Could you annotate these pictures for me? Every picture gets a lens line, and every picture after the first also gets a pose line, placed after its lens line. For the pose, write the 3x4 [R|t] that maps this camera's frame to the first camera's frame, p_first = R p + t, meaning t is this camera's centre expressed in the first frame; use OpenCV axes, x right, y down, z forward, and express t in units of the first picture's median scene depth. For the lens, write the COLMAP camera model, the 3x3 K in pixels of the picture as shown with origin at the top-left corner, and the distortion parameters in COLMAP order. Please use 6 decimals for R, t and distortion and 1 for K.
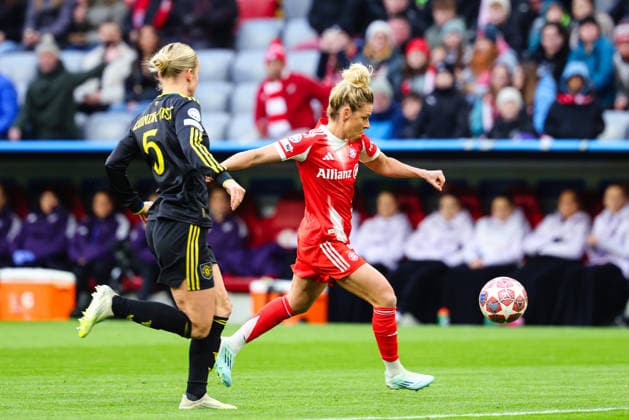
lens RADIAL K [[256.9, 0, 317.5], [0, 256.9, 208.9], [0, 0, 1]] dist [-0.002784, -0.000066]
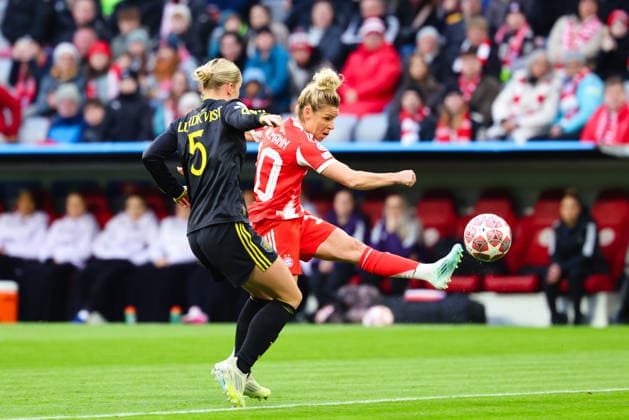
lens RADIAL K [[256.9, 0, 350.7], [0, 256.9, 201.8], [0, 0, 1]] dist [-0.002784, -0.000066]
pose [[0.999880, -0.006891, 0.013908, 1.356449], [0.007286, 0.999566, -0.028538, 0.006487], [-0.013705, 0.028636, 0.999496, -0.043792]]
